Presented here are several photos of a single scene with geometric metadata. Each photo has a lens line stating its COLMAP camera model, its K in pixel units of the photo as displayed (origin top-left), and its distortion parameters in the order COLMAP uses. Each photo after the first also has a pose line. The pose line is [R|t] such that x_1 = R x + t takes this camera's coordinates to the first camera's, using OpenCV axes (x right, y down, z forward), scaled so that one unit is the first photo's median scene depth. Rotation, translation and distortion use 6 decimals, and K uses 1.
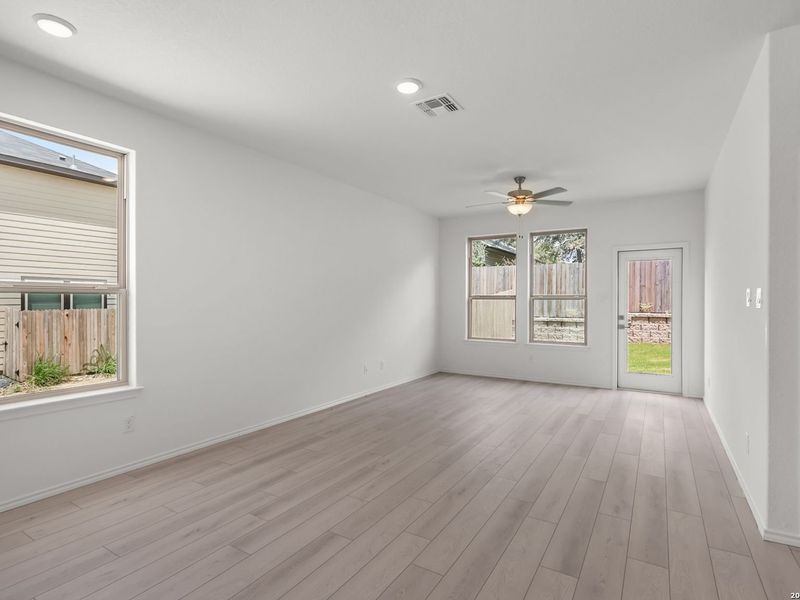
lens RADIAL K [[414.7, 0, 403.1], [0, 414.7, 303.9], [0, 0, 1]] dist [0.001030, -0.000003]
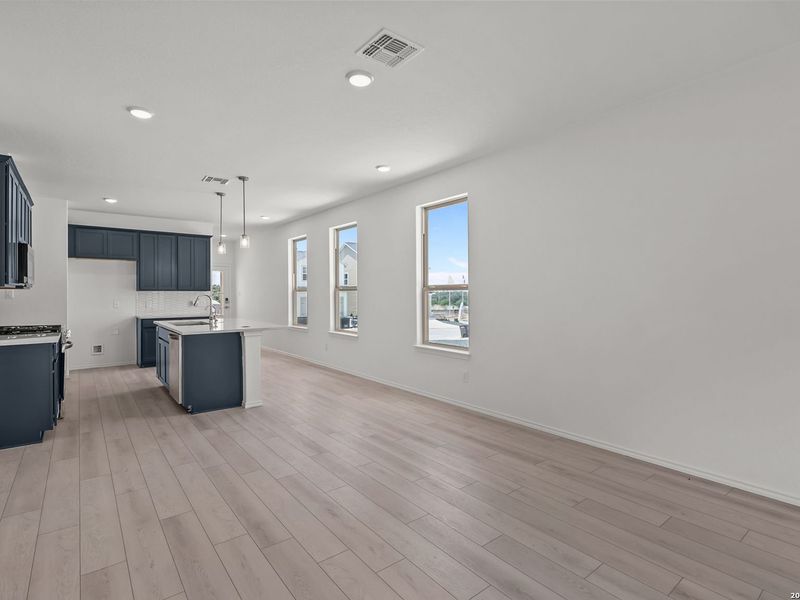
lens RADIAL K [[420.4, 0, 400.4], [0, 420.4, 289.3], [0, 0, 1]] dist [-0.005696, -0.000329]
pose [[-0.360854, -0.015186, -0.932499, 0.537587], [-0.003710, 0.999883, -0.014848, -0.000402], [0.932615, -0.001898, -0.360869, 0.854033]]
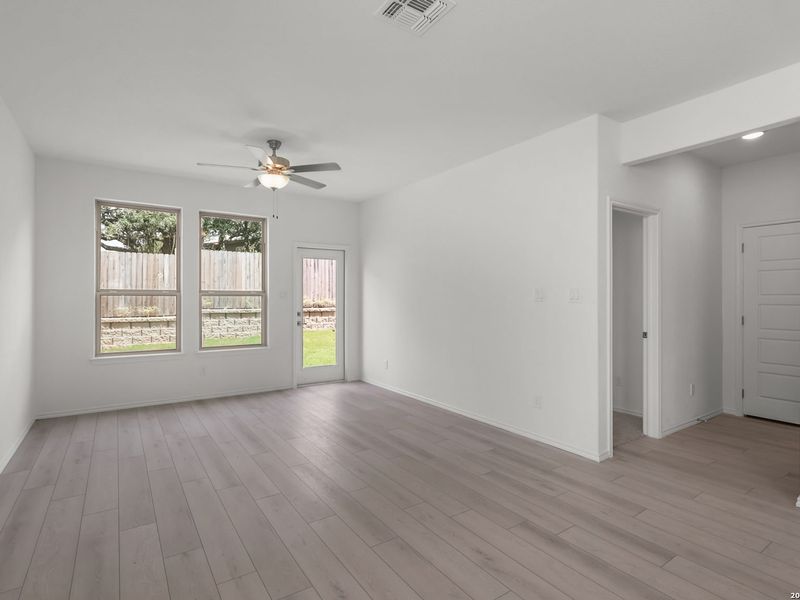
lens RADIAL K [[413.0, 0, 379.7], [0, 413.0, 297.6], [0, 0, 1]] dist [-0.000886, 0.000030]
pose [[0.431239, -0.001544, 0.902236, -0.358161], [0.006205, 0.999980, -0.001254, -0.005243], [-0.902216, 0.006139, 0.431240, 0.499506]]
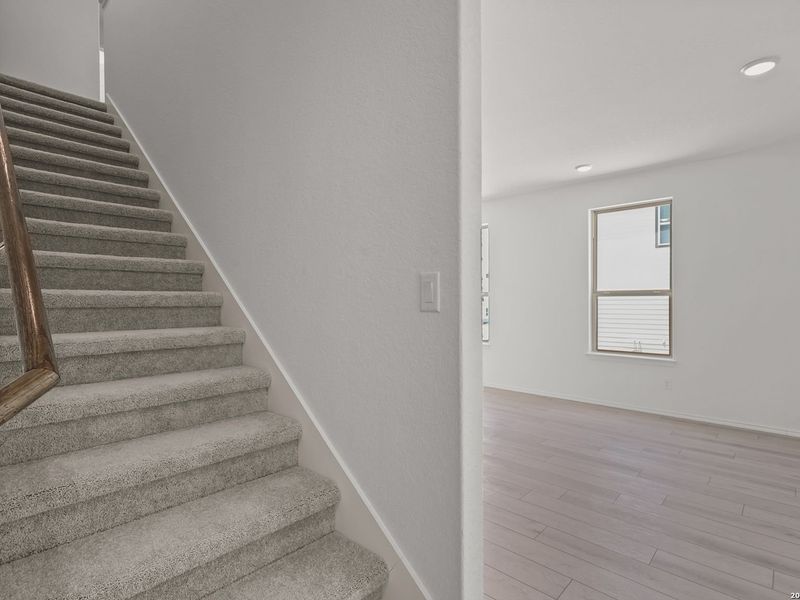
lens RADIAL K [[414.7, 0, 403.1], [0, 414.7, 303.9], [0, 0, 1]] dist [0.001030, -0.000003]
pose [[-0.228122, -0.003779, -0.973625, 0.630493], [-0.001862, 0.999992, -0.003445, 0.009472], [0.973631, 0.001027, -0.228128, 0.269912]]
